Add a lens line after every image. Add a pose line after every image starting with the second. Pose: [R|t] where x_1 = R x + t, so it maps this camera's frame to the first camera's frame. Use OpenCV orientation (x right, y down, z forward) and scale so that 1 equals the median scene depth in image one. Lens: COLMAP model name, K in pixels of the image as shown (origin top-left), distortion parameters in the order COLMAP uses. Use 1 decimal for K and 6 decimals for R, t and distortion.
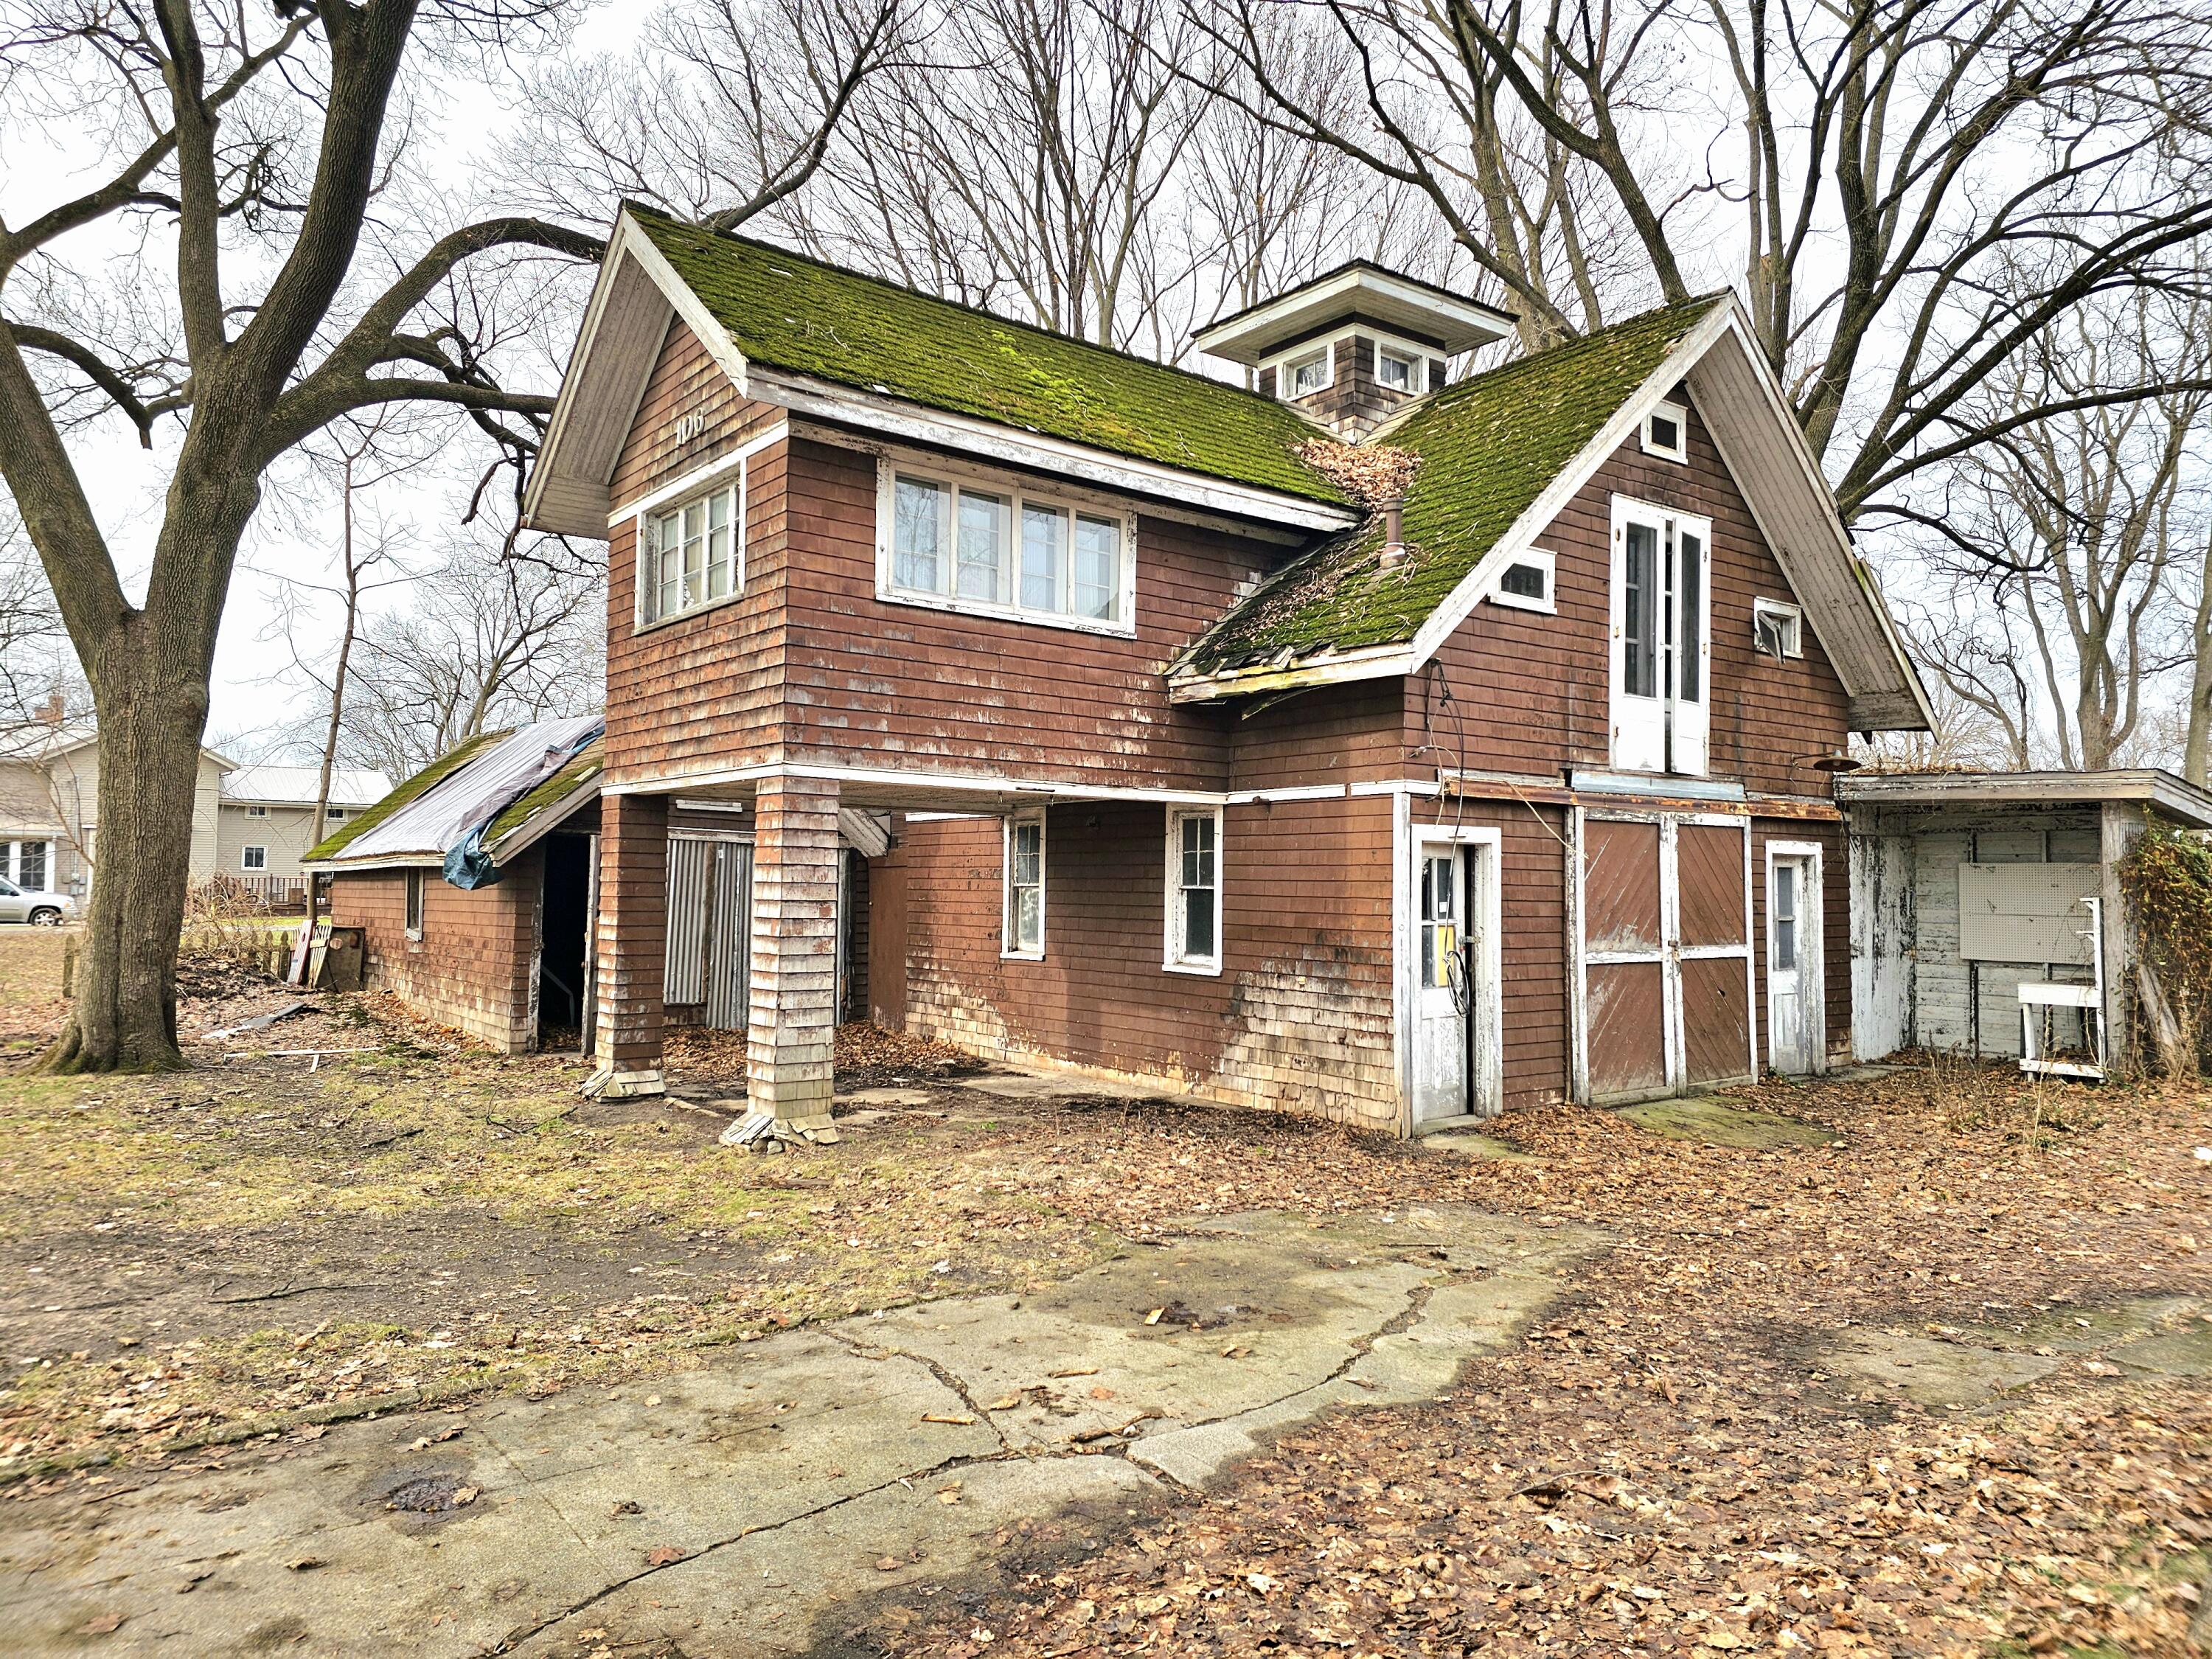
lens RADIAL K [[1473.9, 0, 1101.9], [0, 1473.9, 823.6], [0, 0, 1]] dist [0.004964, -0.003952]
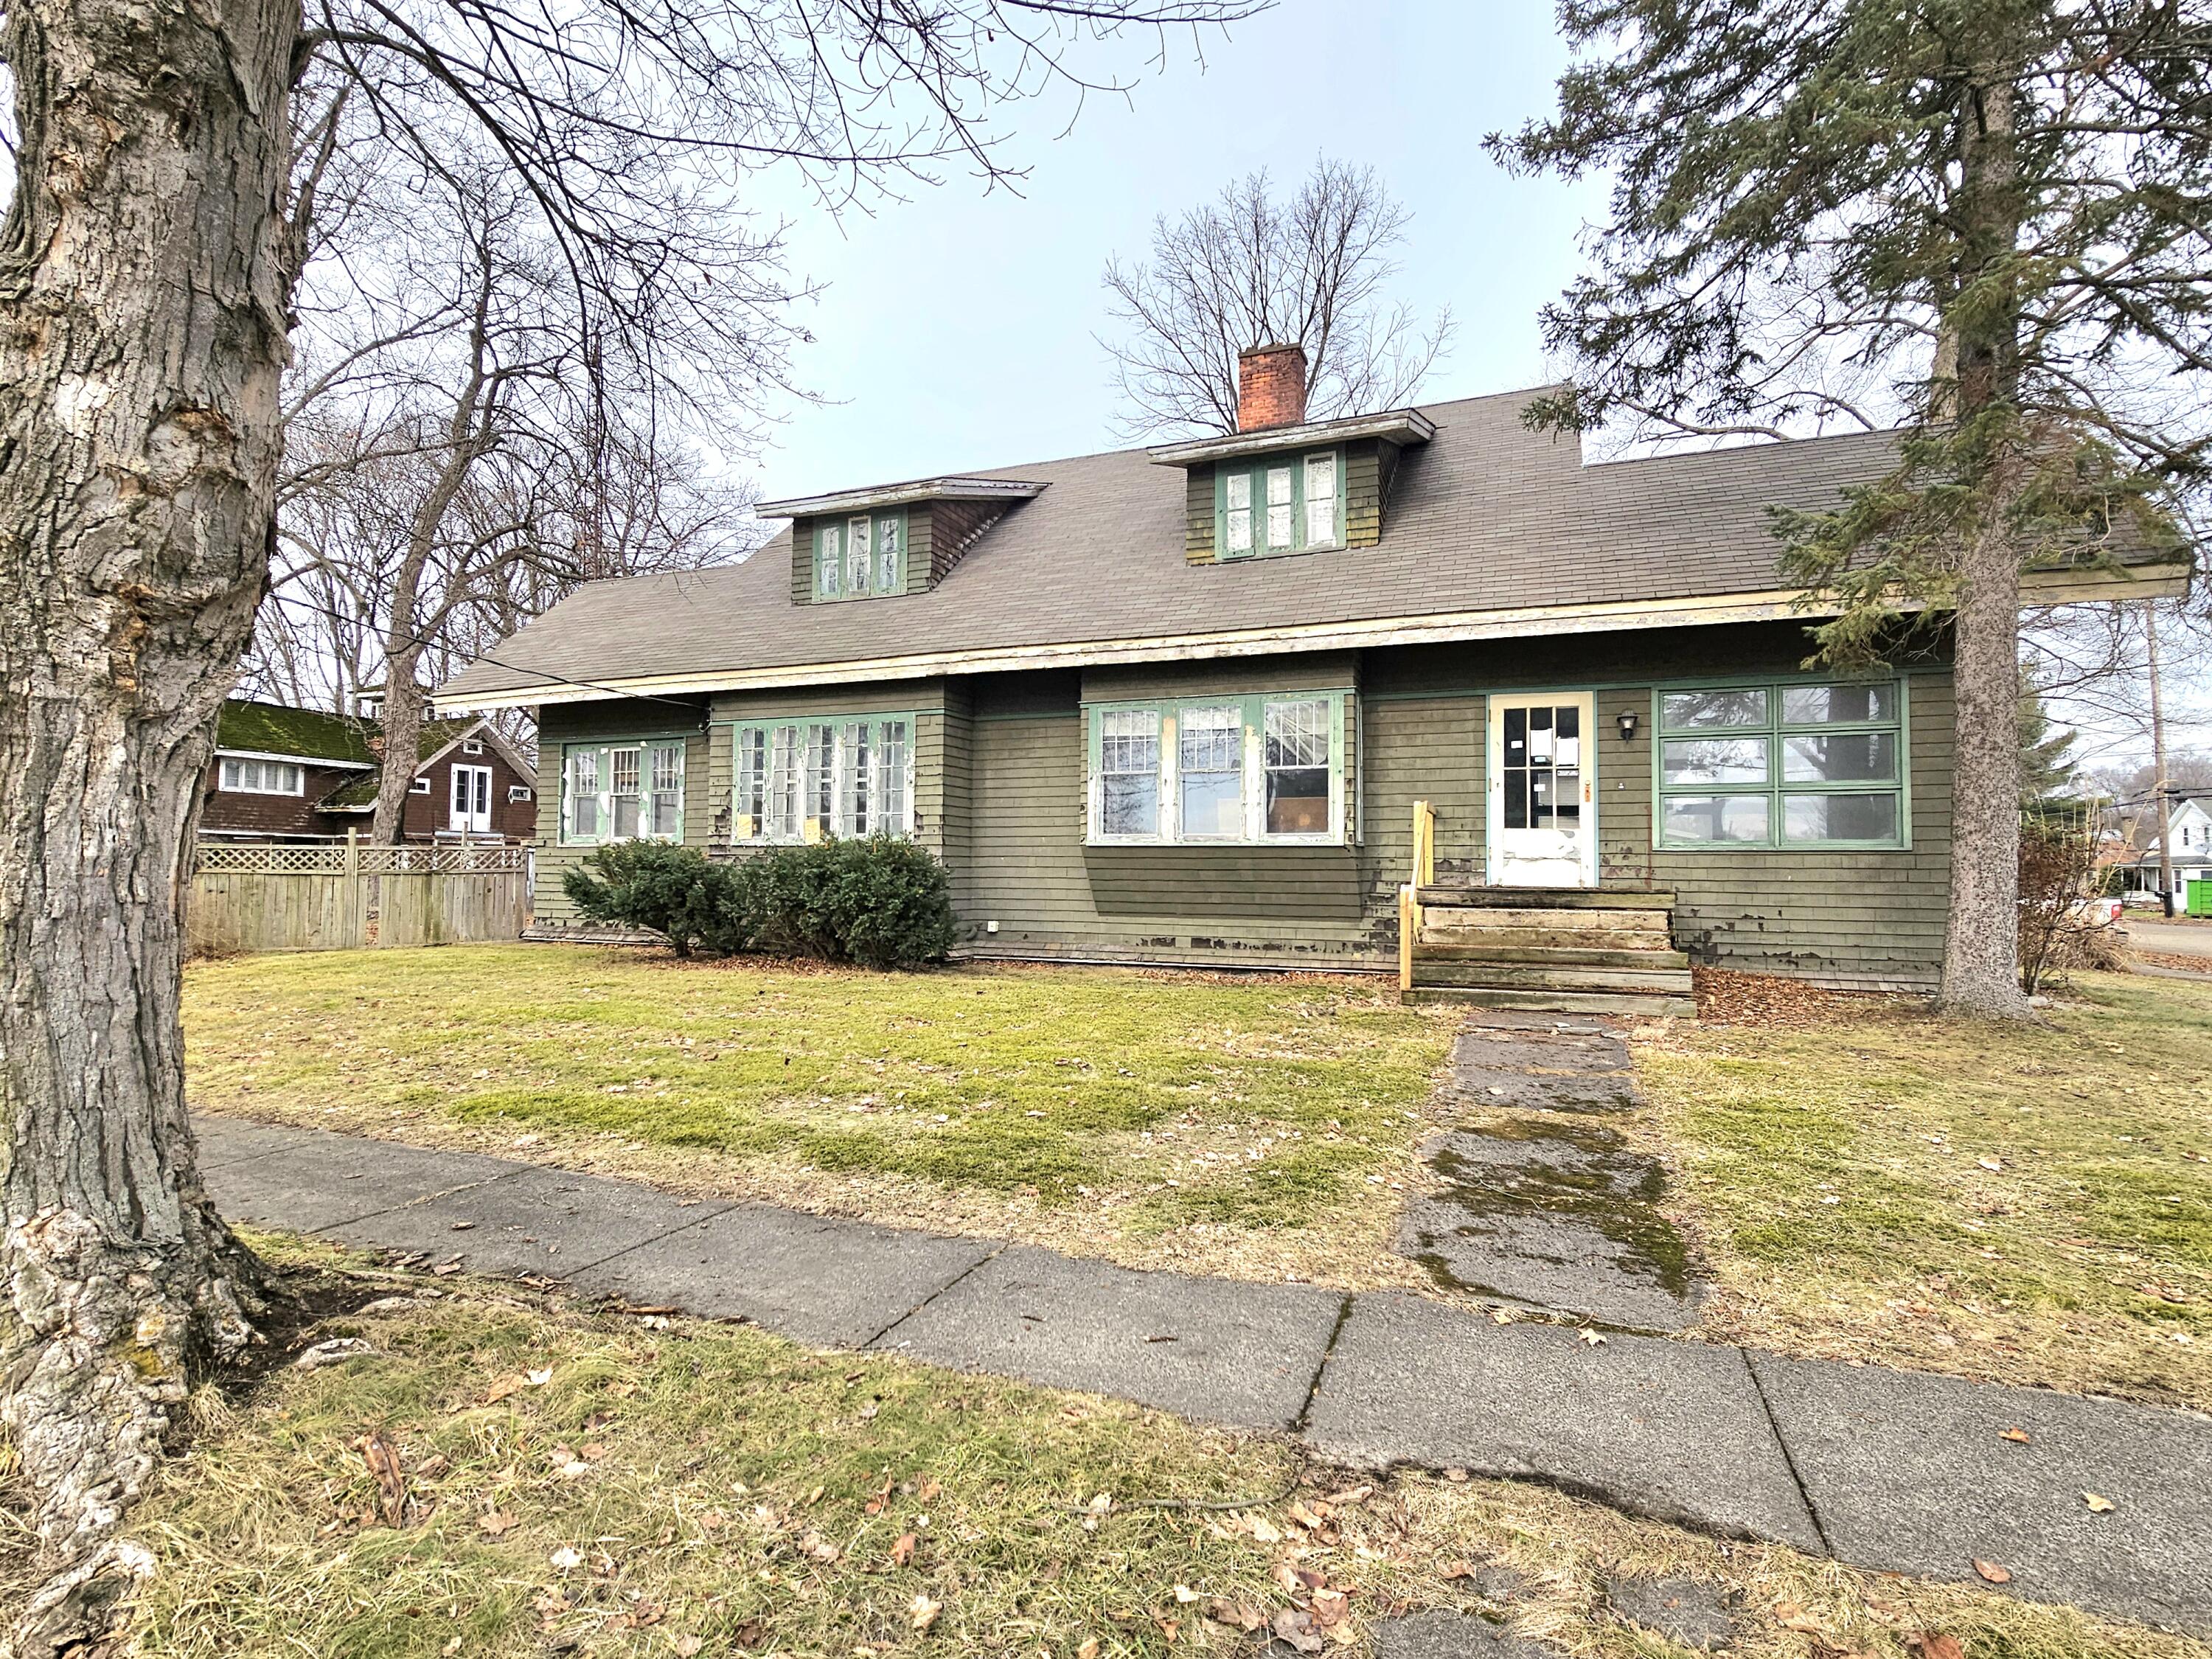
lens RADIAL K [[1054.9, 0, 1109.9], [0, 1054.9, 839.7], [0, 0, 1]] dist [-0.000504, 0.000128]
pose [[0.856154, 0.010888, 0.516606, 0.417070], [-0.015611, 0.999867, 0.004798, -0.057052], [-0.516485, -0.012173, 0.856210, -2.560574]]
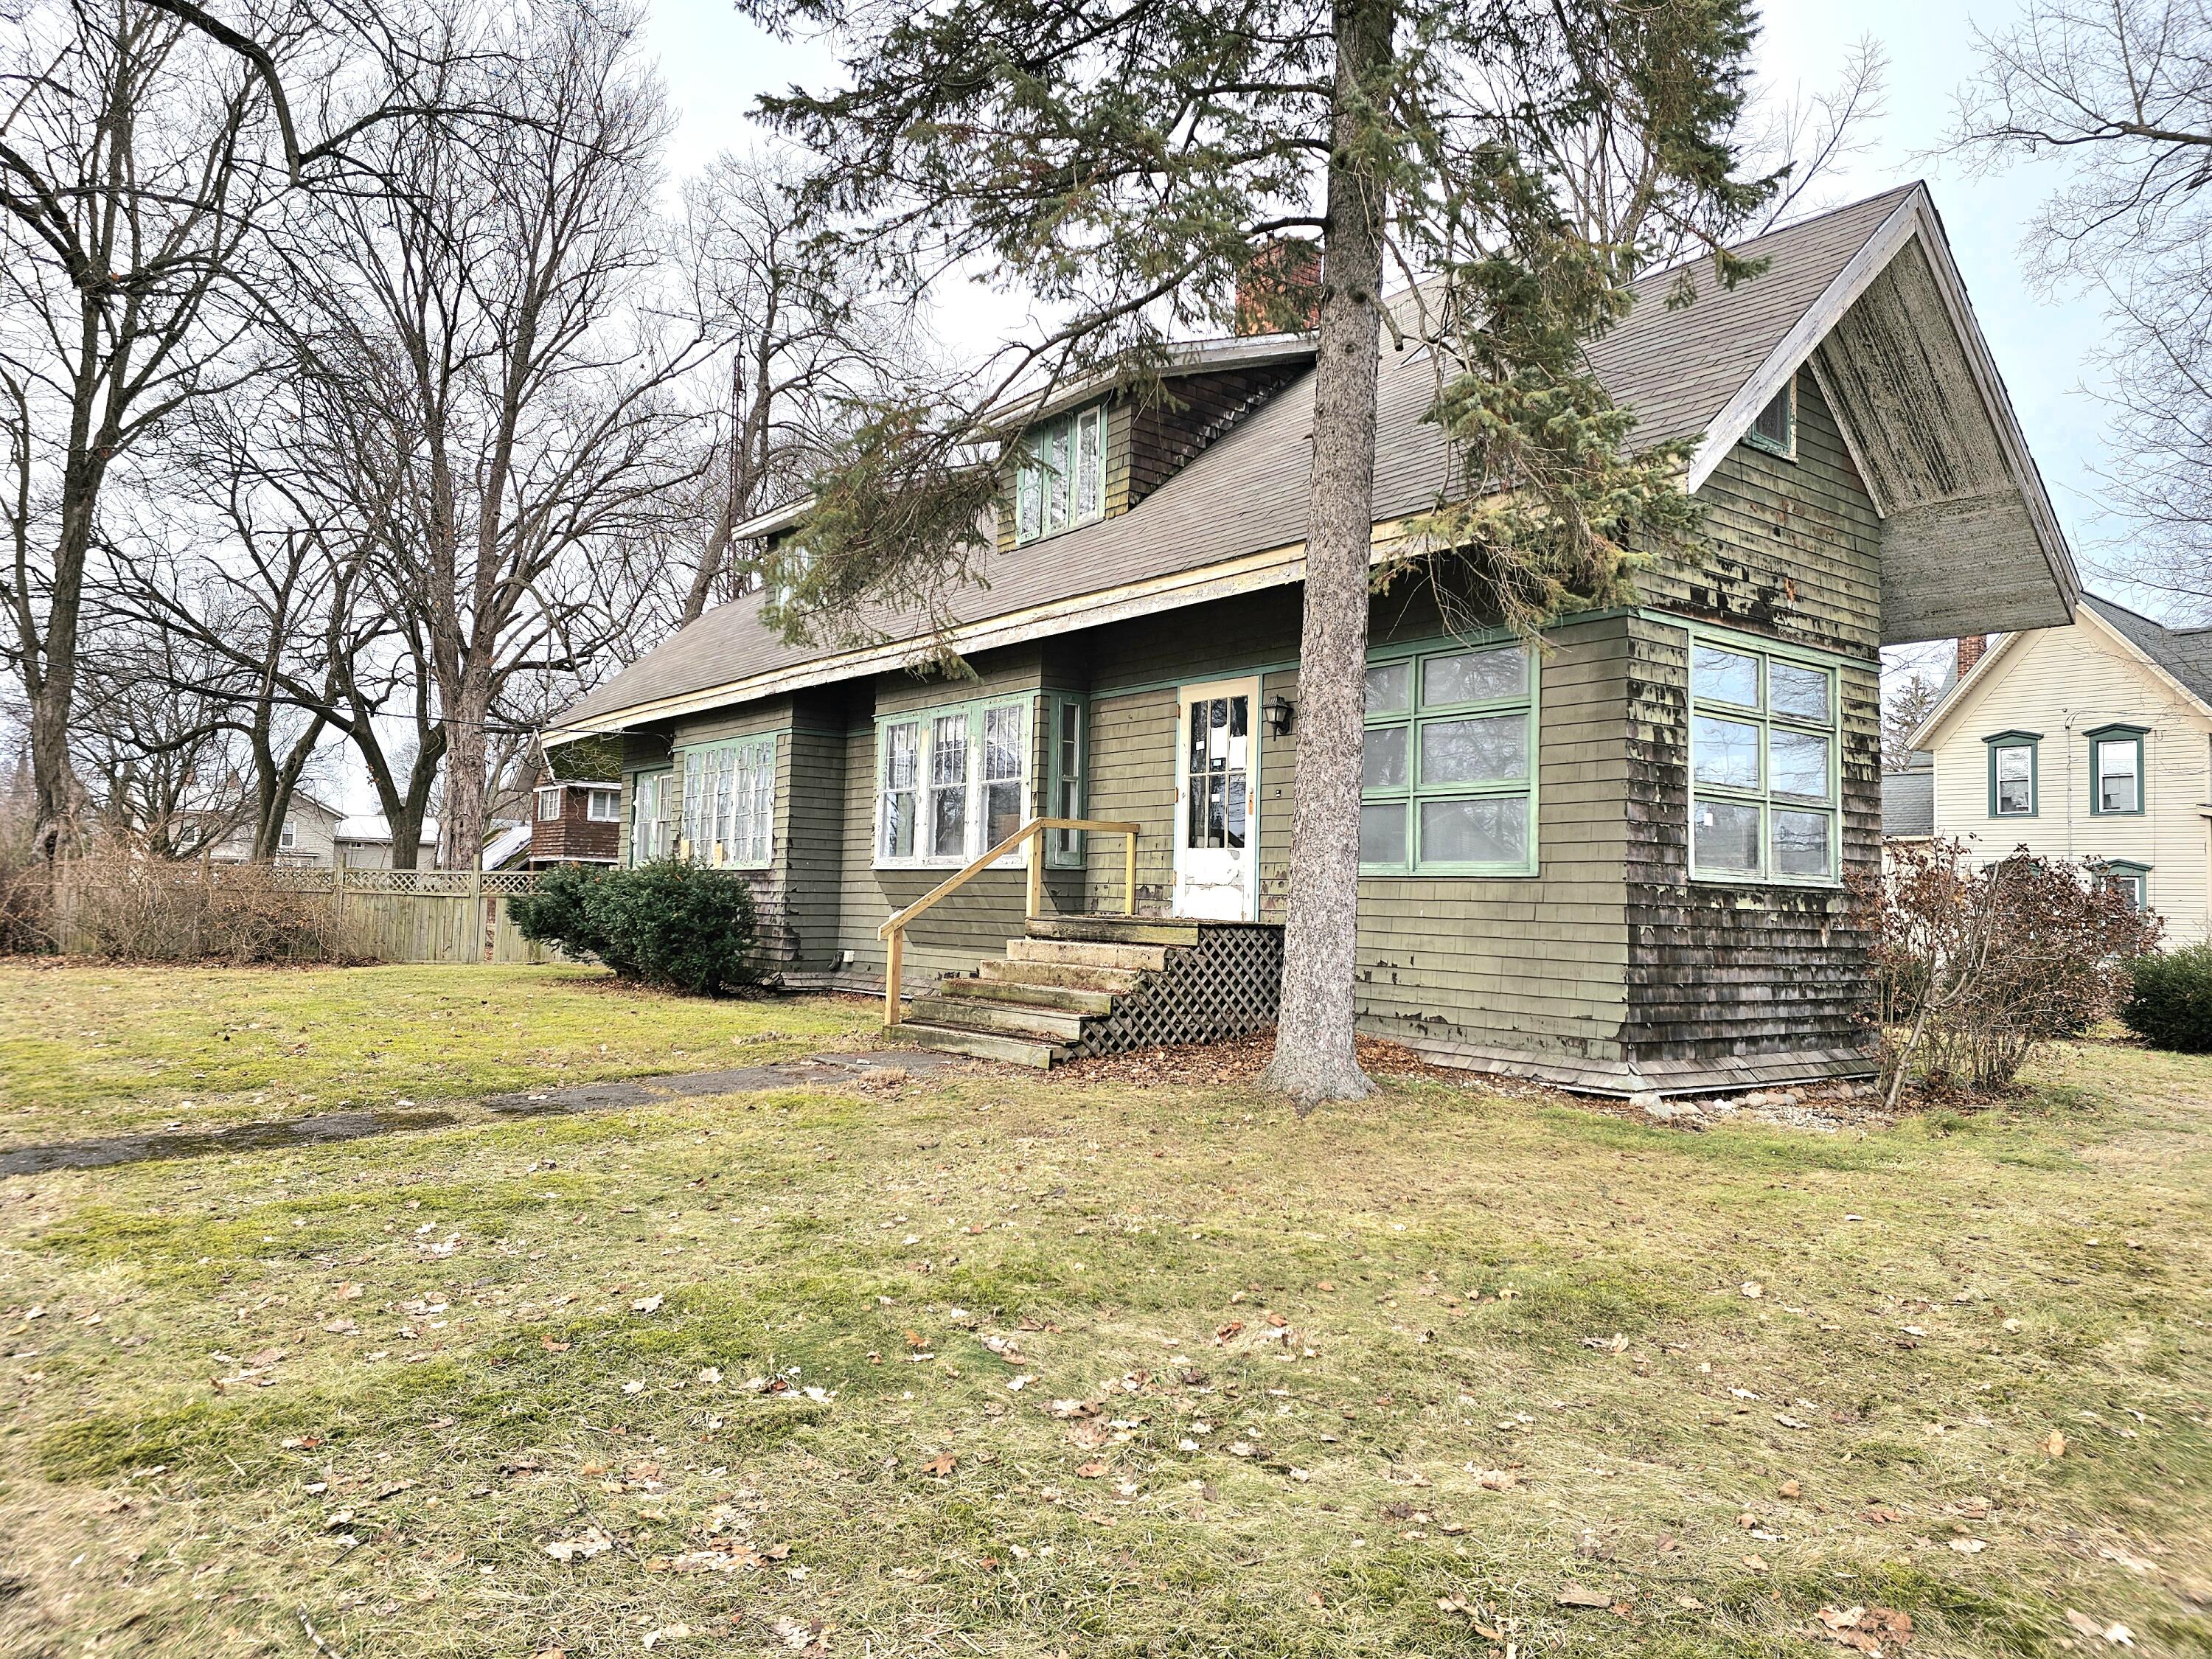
lens RADIAL K [[1473.9, 0, 1109.1], [0, 1473.9, 817.7], [0, 0, 1]] dist [0.004964, -0.003952]
pose [[0.999884, 0.014037, 0.005878, 1.225211], [-0.013892, 0.999618, -0.023877, -0.065248], [-0.006211, 0.023793, 0.999698, -3.057688]]
